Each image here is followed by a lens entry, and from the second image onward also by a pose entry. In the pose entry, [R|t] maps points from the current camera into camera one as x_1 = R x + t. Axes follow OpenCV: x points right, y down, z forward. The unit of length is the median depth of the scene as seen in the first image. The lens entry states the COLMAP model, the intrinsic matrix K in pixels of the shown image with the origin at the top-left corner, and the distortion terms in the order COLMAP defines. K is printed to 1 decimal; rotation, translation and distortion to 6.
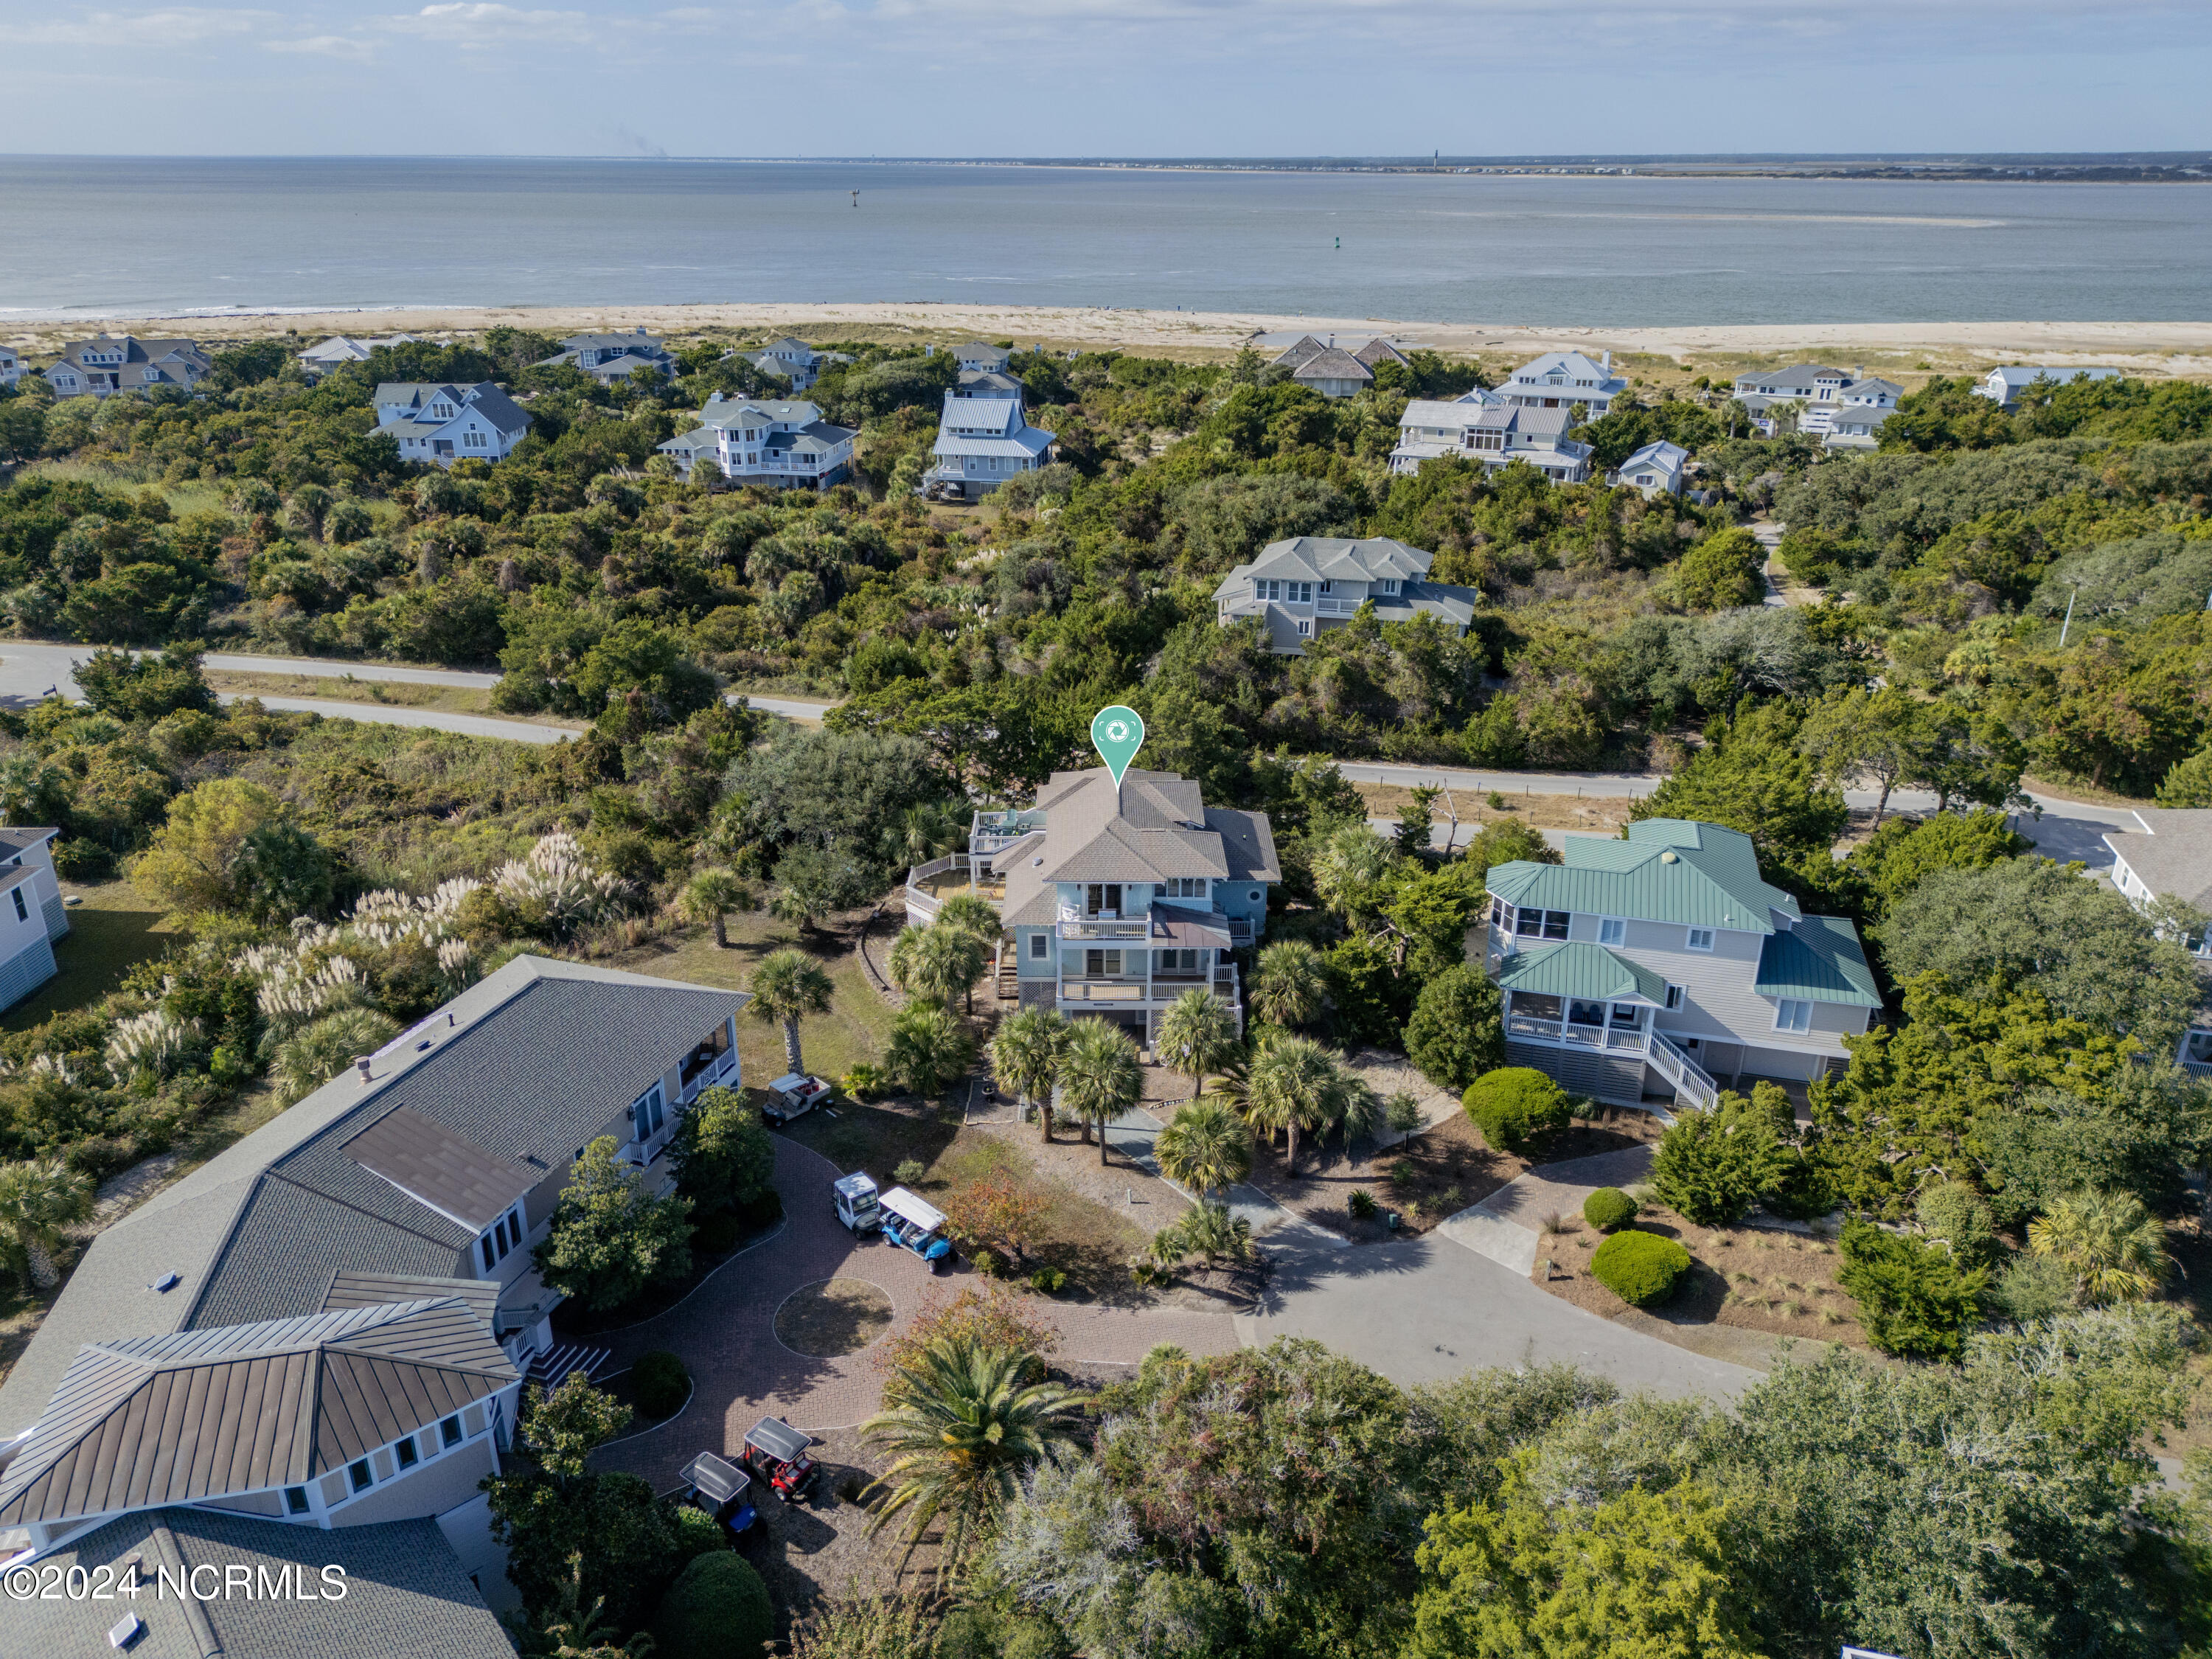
lens RADIAL K [[1591.0, 0, 1106.0], [0, 1591.0, 829.5], [0, 0, 1]] dist [0.069150, -0.067711]
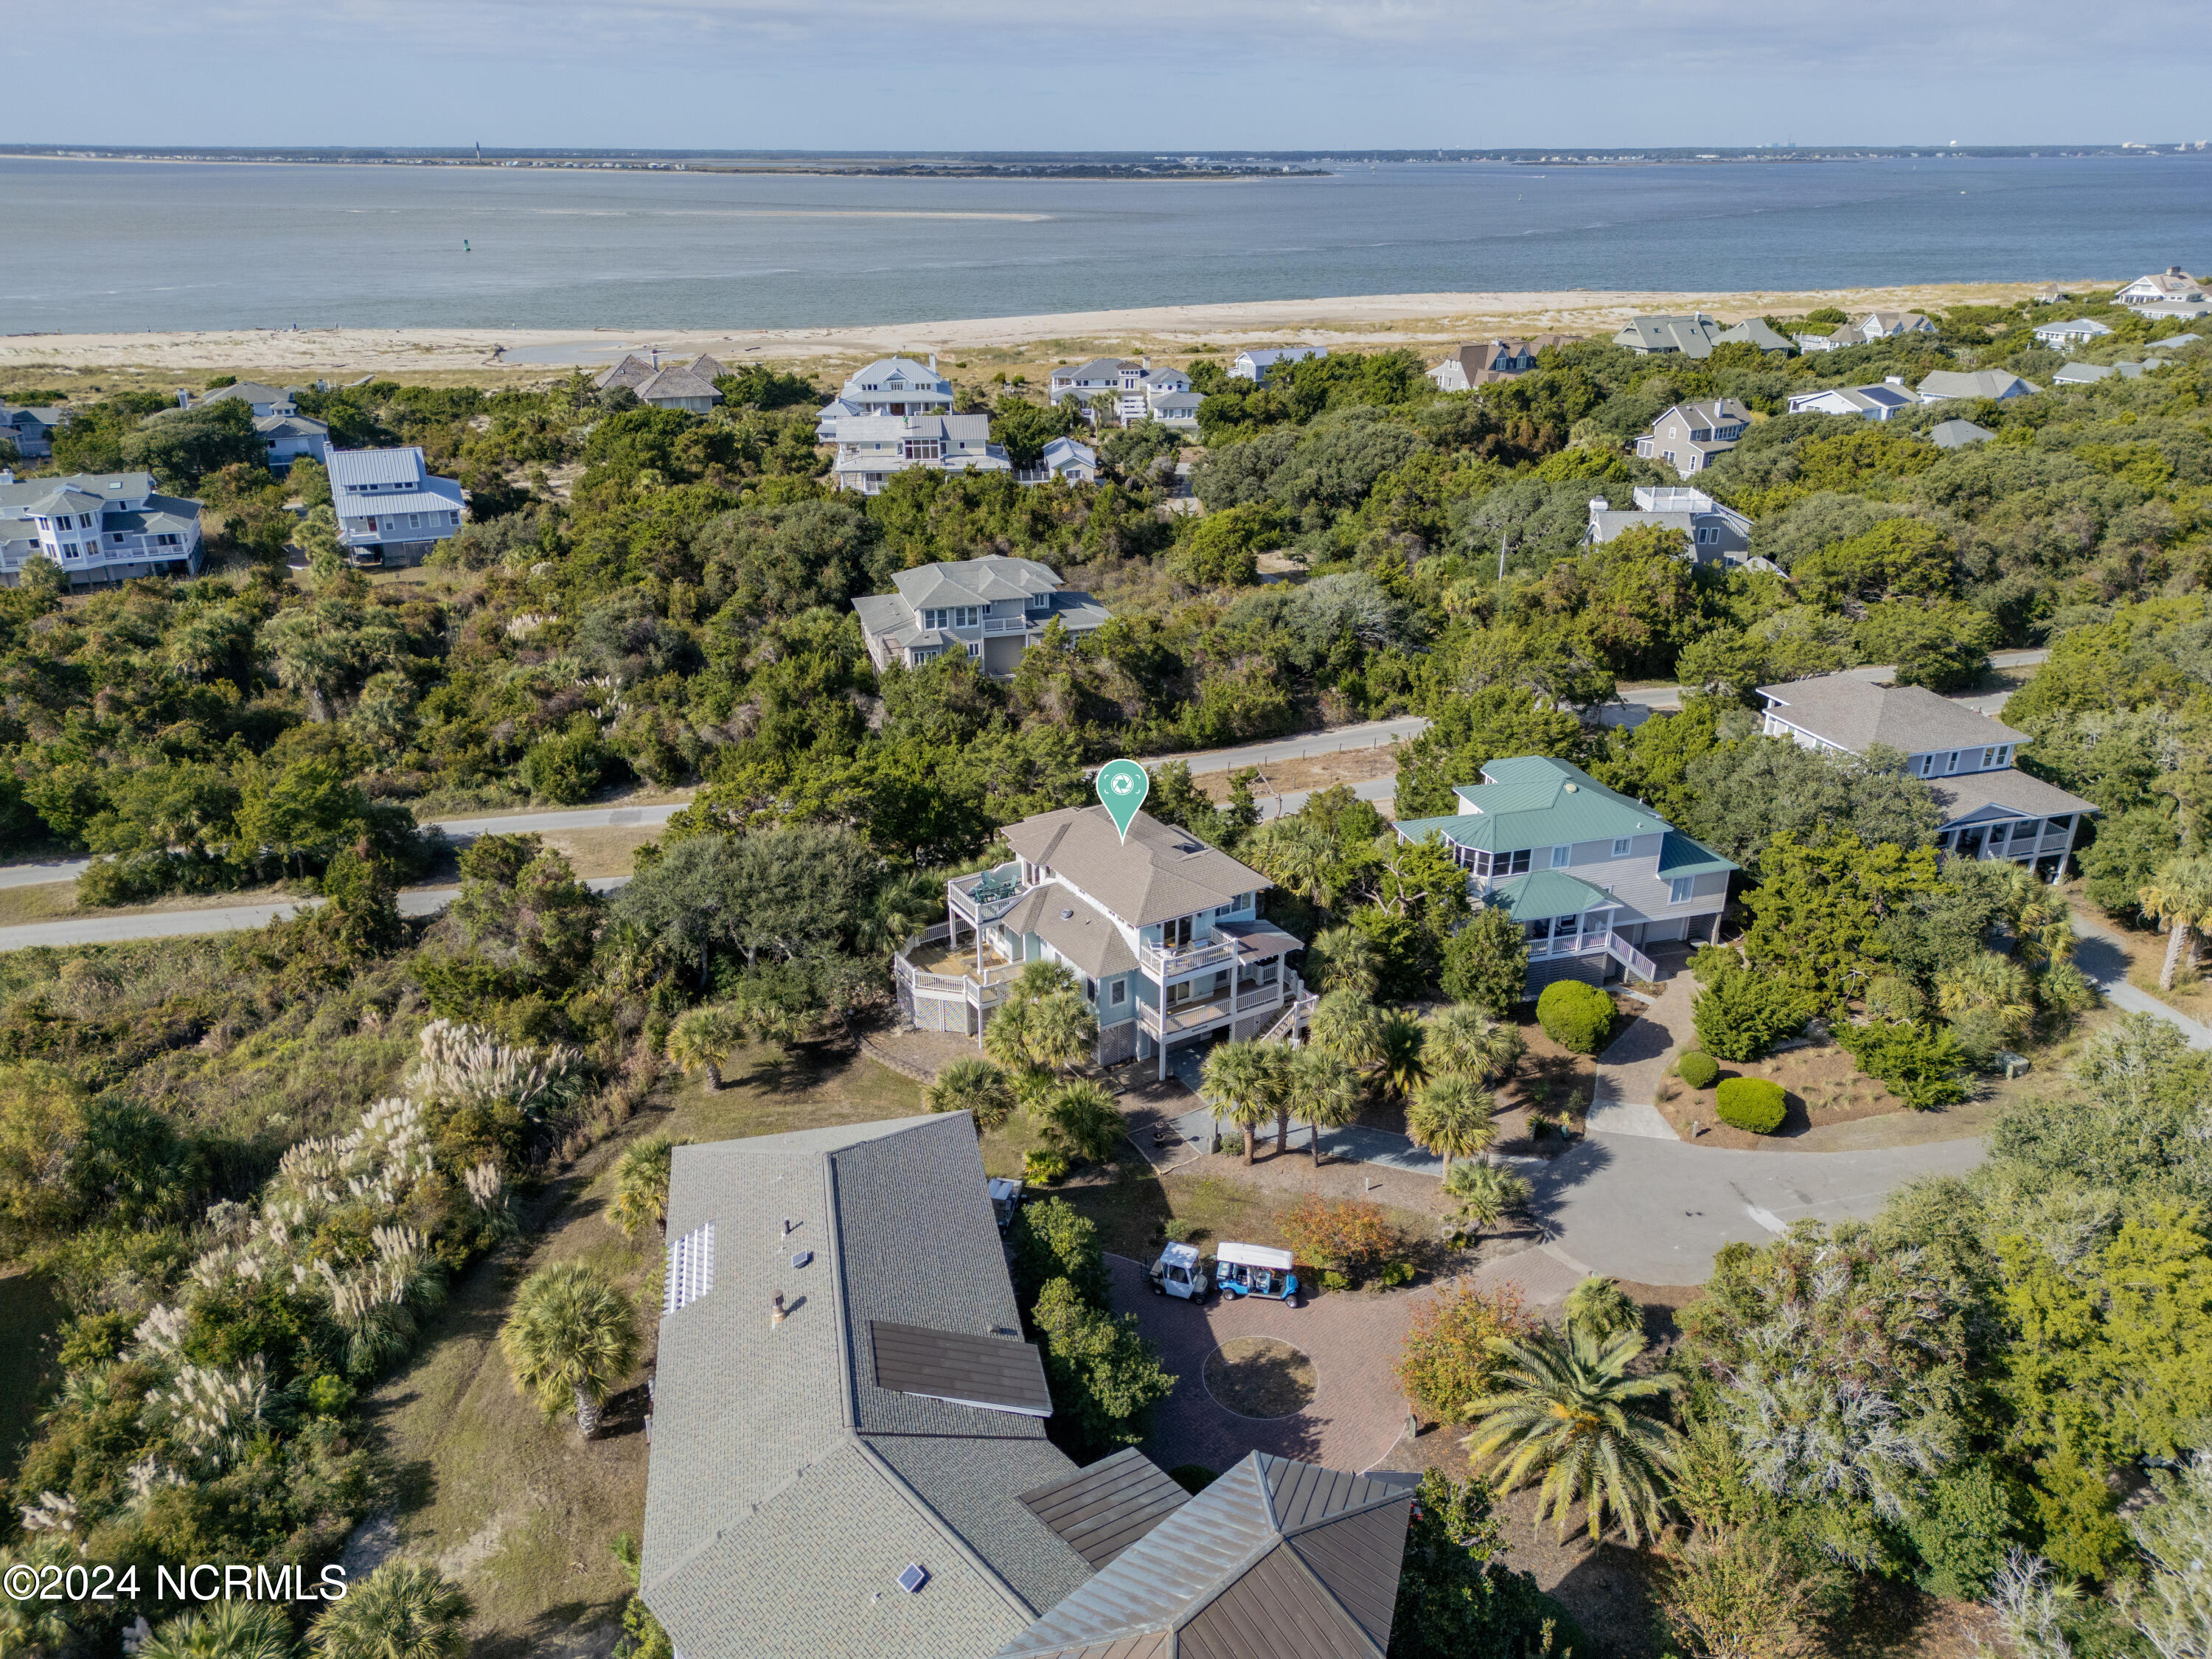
lens RADIAL K [[1553.0, 0, 1111.2], [0, 1553.0, 842.3], [0, 0, 1]] dist [0.072570, -0.063175]
pose [[0.852941, -0.211632, 0.477182, -0.202861], [0.202787, 0.976668, 0.070683, -0.037534], [-0.481007, 0.036478, 0.875957, 0.046879]]
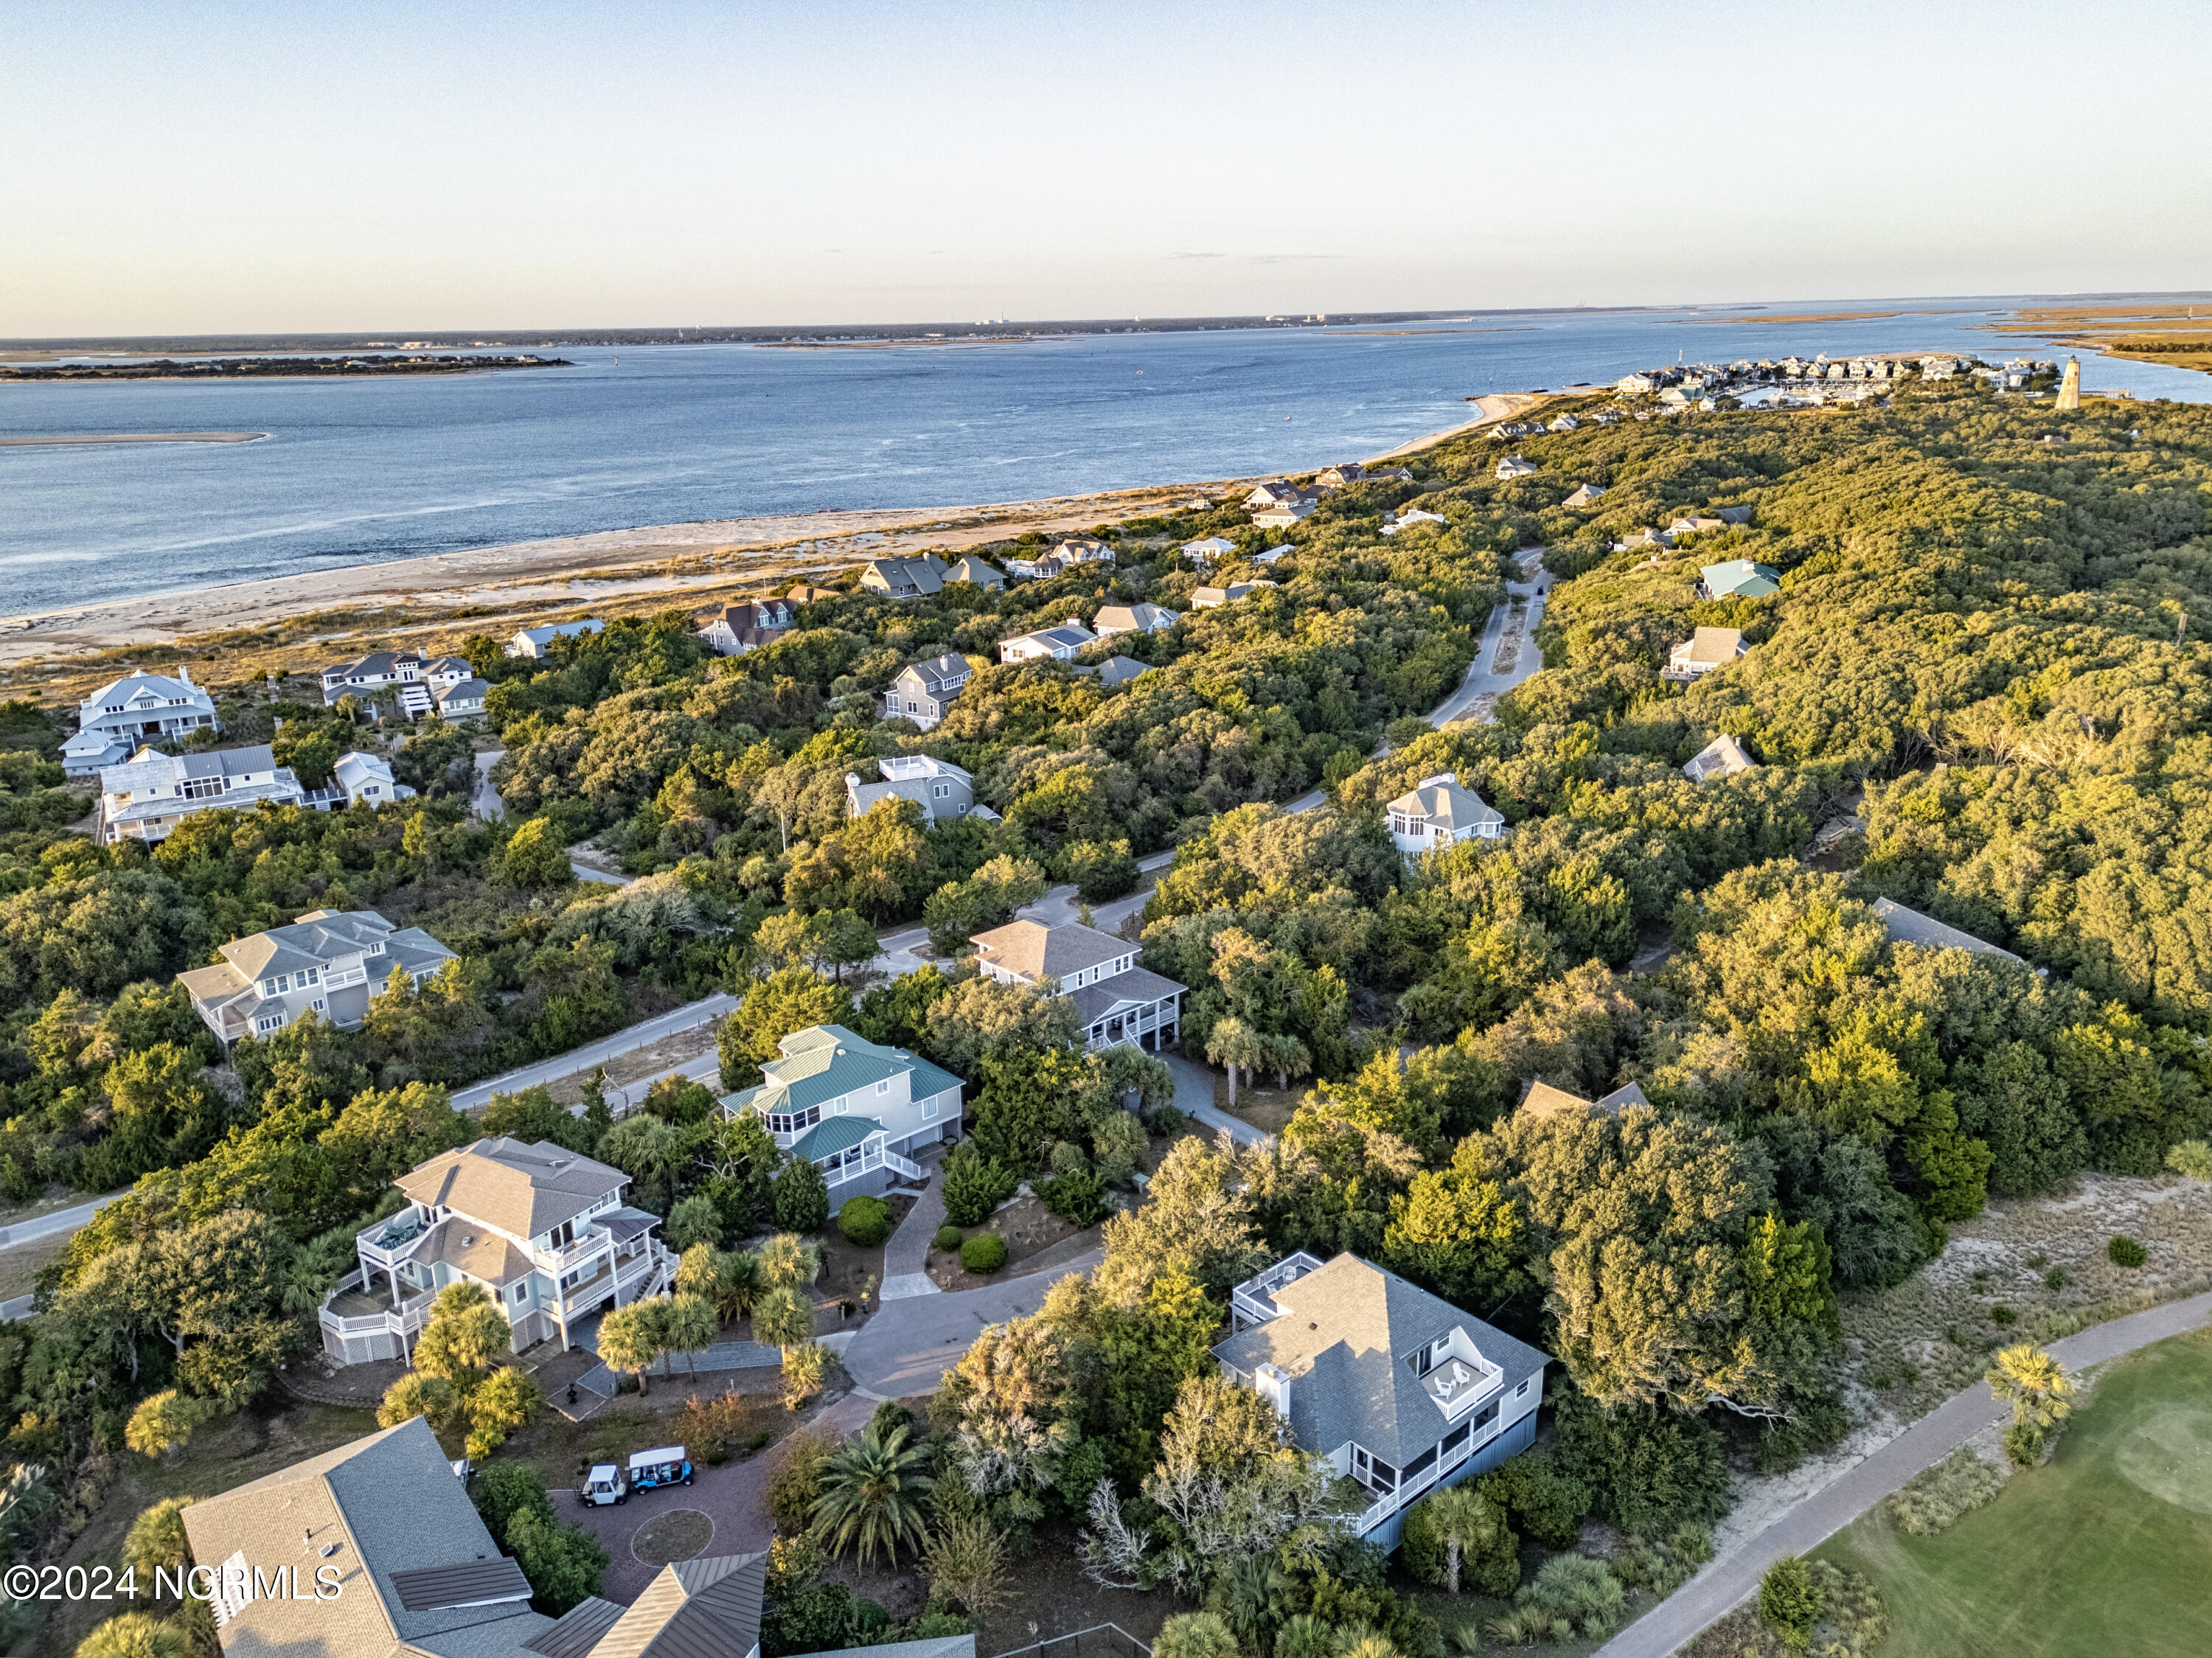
lens RADIAL K [[1614.9, 0, 1106.0], [0, 1614.9, 829.0], [0, 0, 1]] dist [0.078251, -0.079866]
pose [[0.555138, -0.262814, 0.789145, -0.301011], [0.343410, 0.936549, 0.070327, -0.087673], [-0.757556, 0.231959, 0.610167, -0.120177]]
